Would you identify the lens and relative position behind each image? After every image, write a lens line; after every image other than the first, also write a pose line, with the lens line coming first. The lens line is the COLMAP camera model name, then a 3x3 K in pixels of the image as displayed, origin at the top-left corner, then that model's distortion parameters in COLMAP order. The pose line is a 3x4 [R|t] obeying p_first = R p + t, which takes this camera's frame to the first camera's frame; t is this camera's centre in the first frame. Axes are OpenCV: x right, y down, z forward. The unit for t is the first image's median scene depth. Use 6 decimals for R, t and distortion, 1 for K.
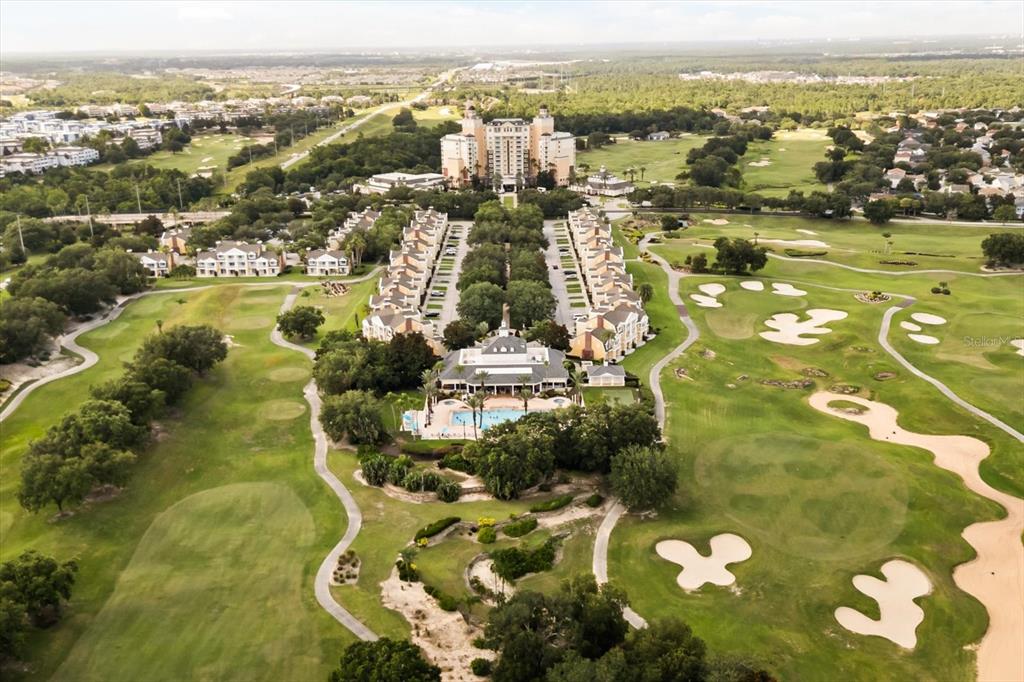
lens RADIAL K [[444.3, 0, 508.7], [0, 444.3, 343.0], [0, 0, 1]] dist [-0.000528, -0.000315]
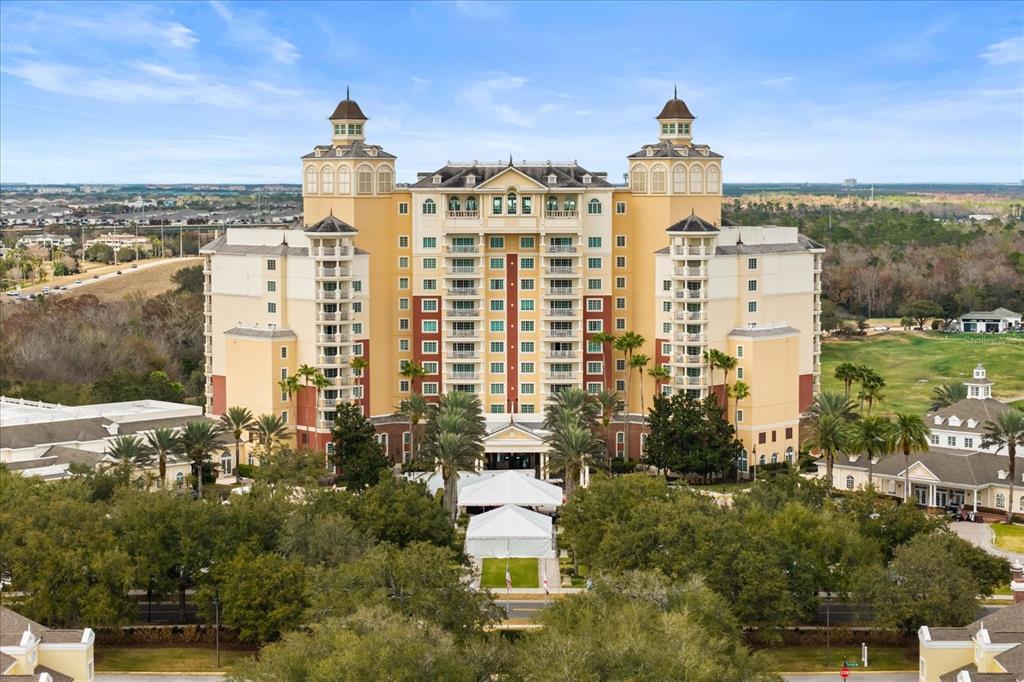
lens RADIAL K [[444.3, 0, 508.7], [0, 444.3, 343.0], [0, 0, 1]] dist [-0.000528, -0.000315]
pose [[0.999878, 0.014621, 0.005477, -0.003397], [-0.008972, 0.825155, -0.564835, -0.292818], [-0.012778, 0.564717, 0.825185, 0.827908]]
